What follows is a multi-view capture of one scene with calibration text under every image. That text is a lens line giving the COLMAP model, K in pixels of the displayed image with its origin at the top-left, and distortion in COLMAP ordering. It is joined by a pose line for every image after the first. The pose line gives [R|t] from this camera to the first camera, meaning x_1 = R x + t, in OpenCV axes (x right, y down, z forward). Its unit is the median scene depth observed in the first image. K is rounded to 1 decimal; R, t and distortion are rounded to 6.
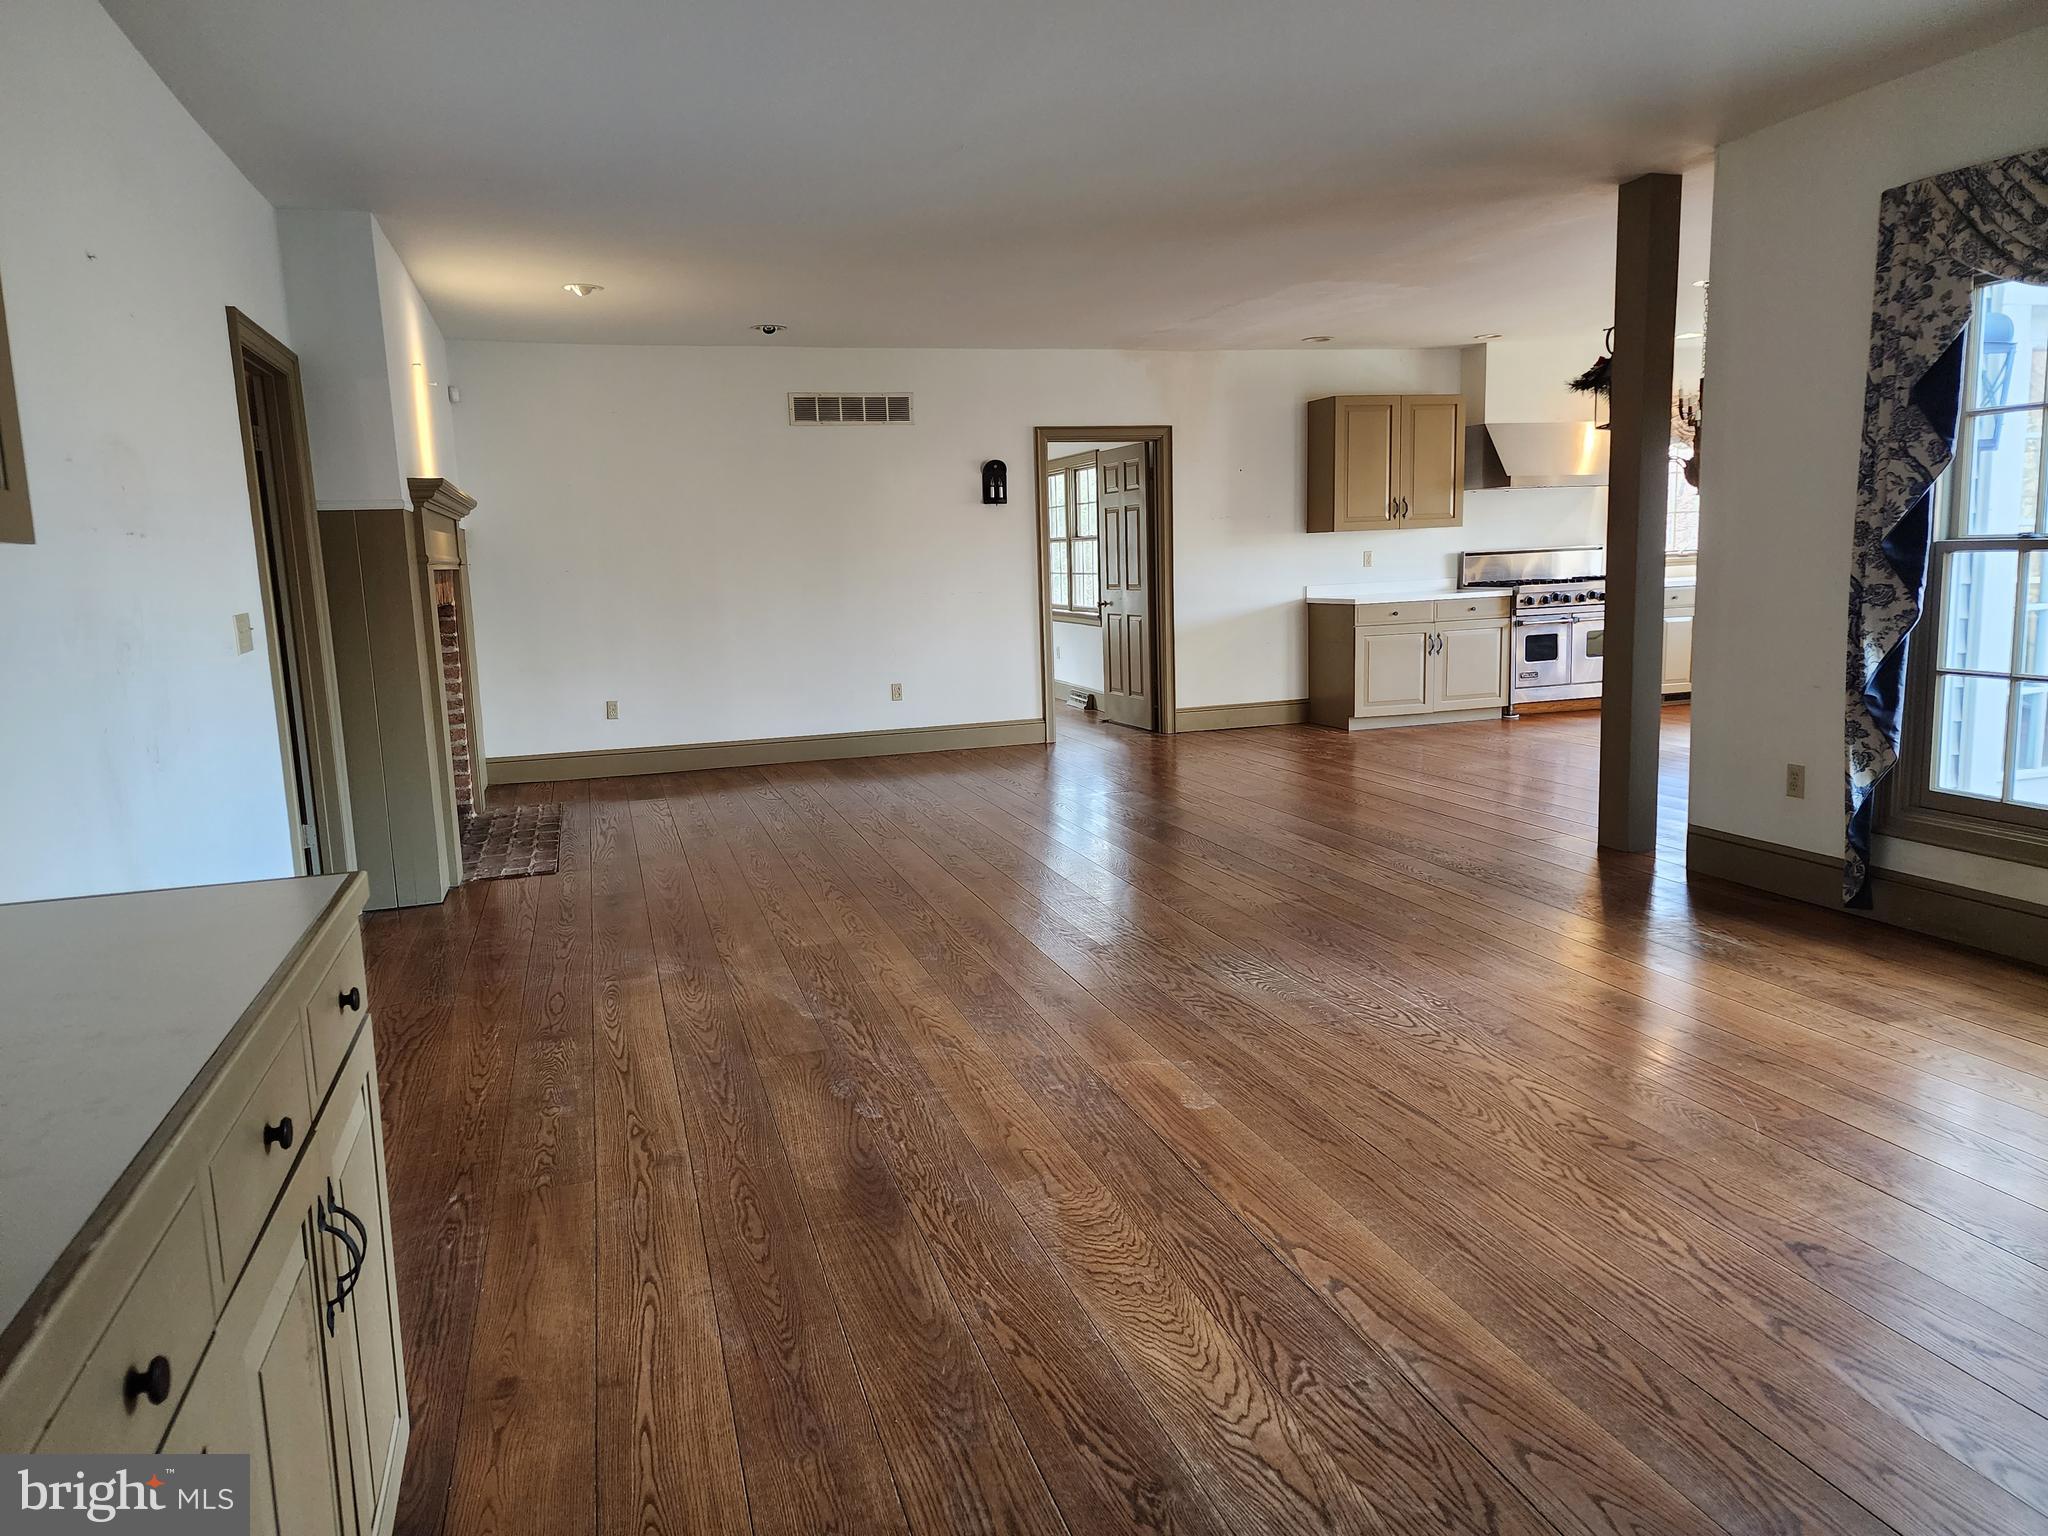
lens RADIAL K [[1367.5, 0, 1024.0], [0, 1367.5, 768.0], [0, 0, 1]] dist [0.077092, -0.056593]
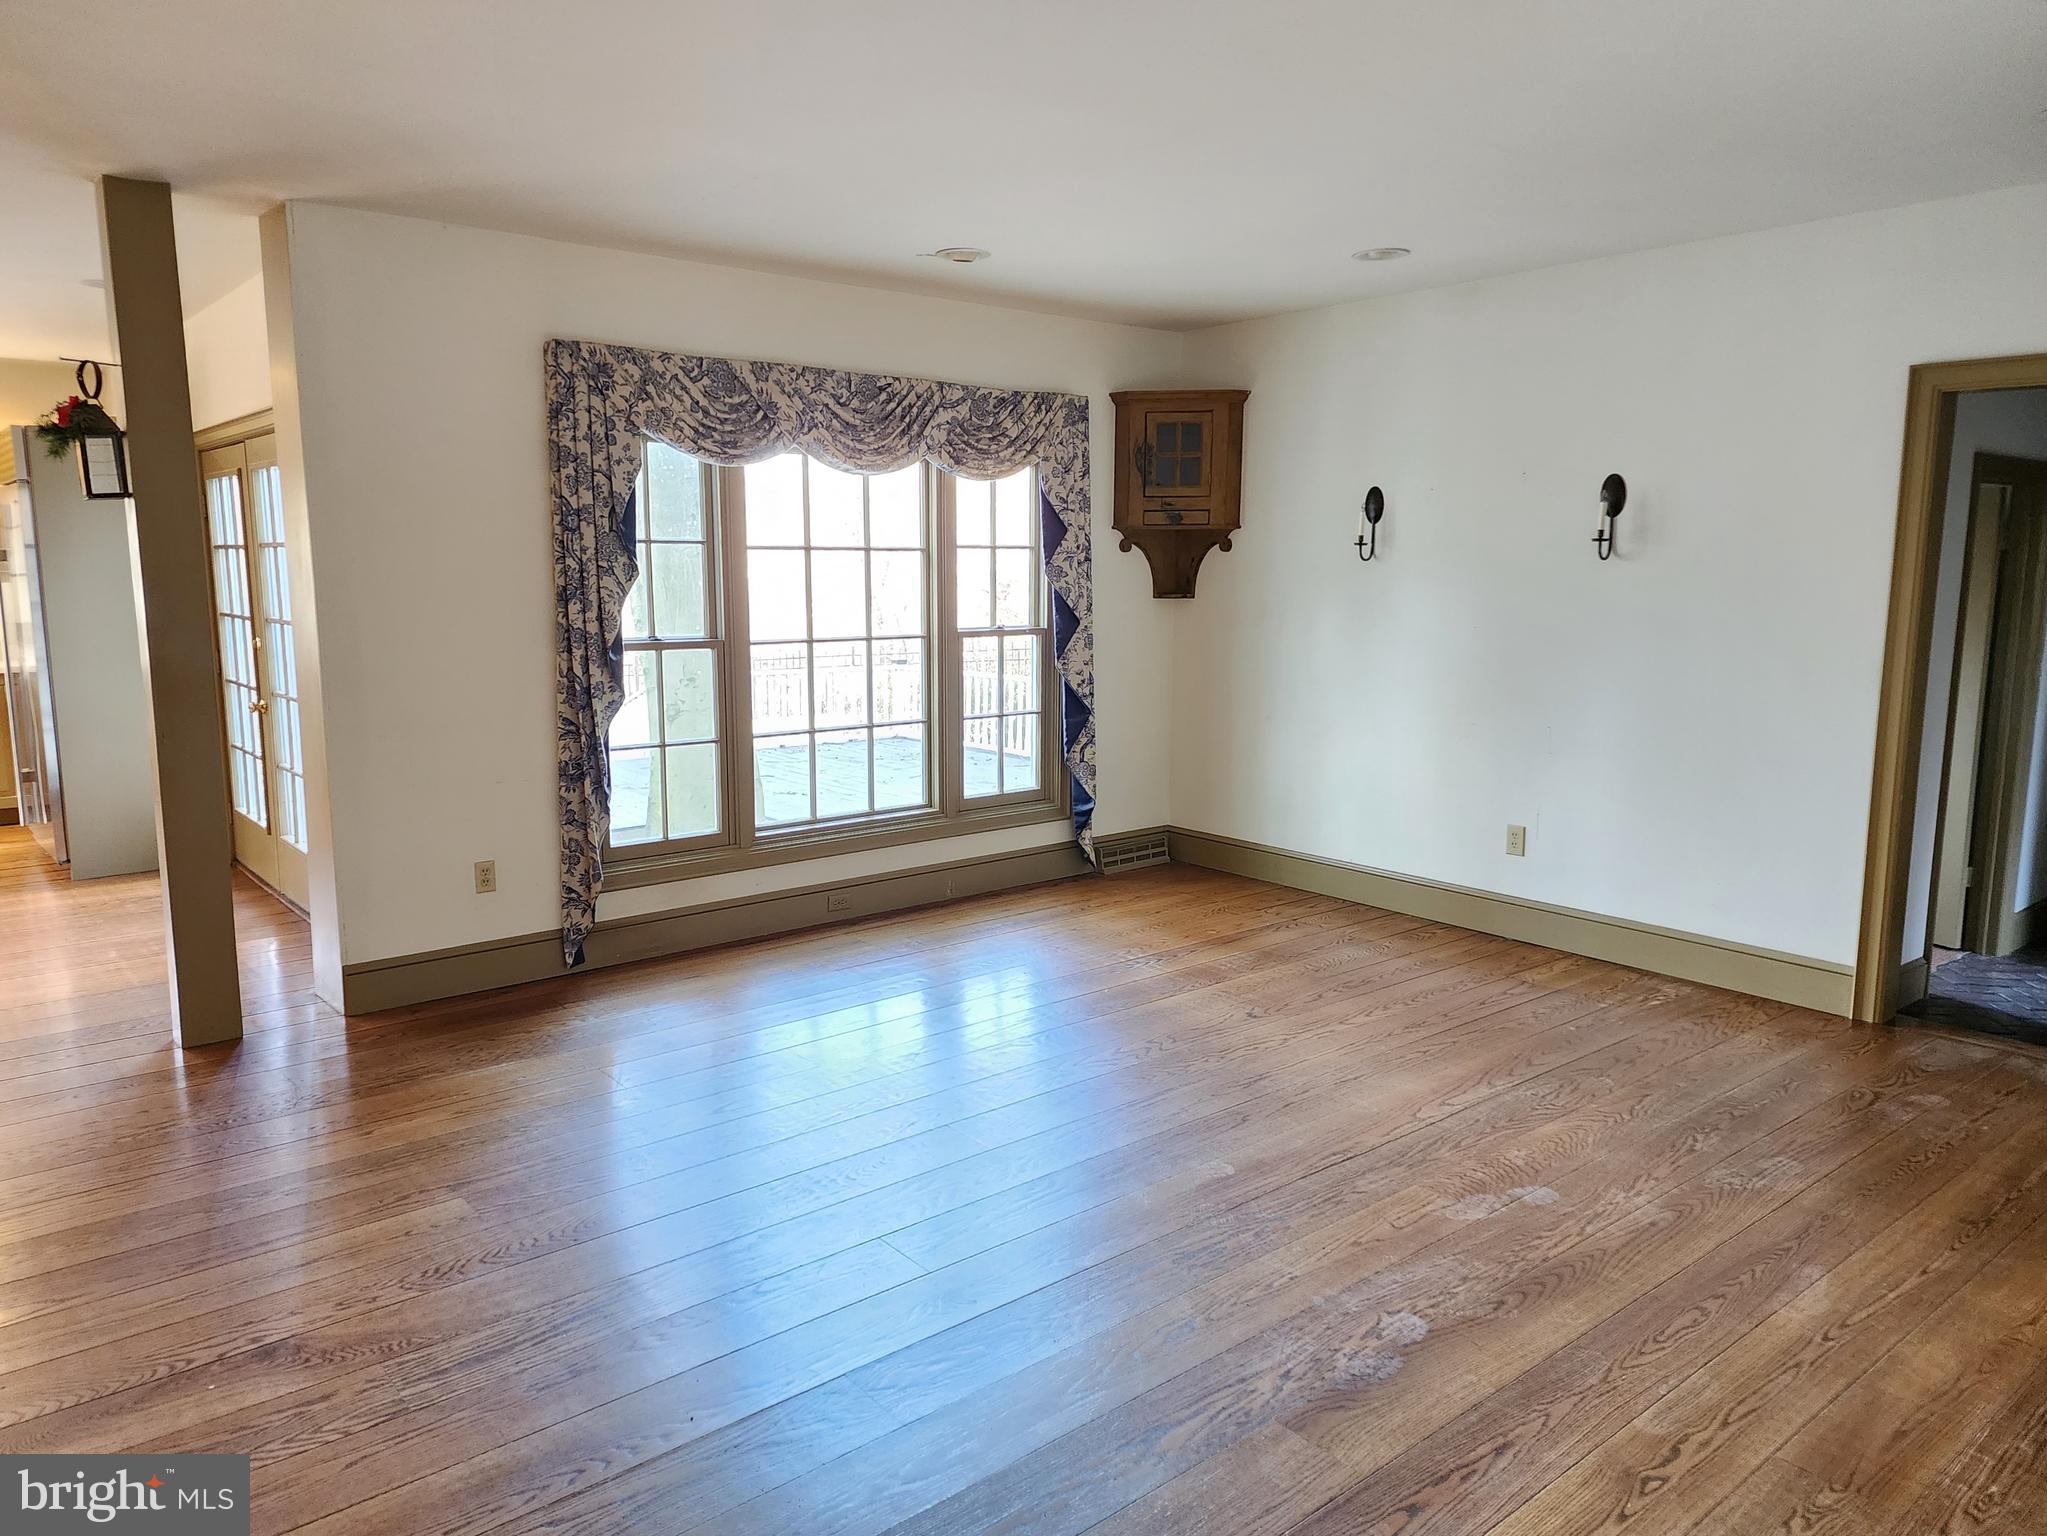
lens RADIAL K [[1366.8, 0, 1023.5], [0, 1366.8, 768.0], [0, 0, 1]] dist [0.077092, -0.056593]
pose [[-0.370465, -0.103436, 0.923069, -0.325825], [0.155911, 0.972755, 0.171577, -0.113085], [-0.915668, 0.207480, -0.344245, 0.605758]]
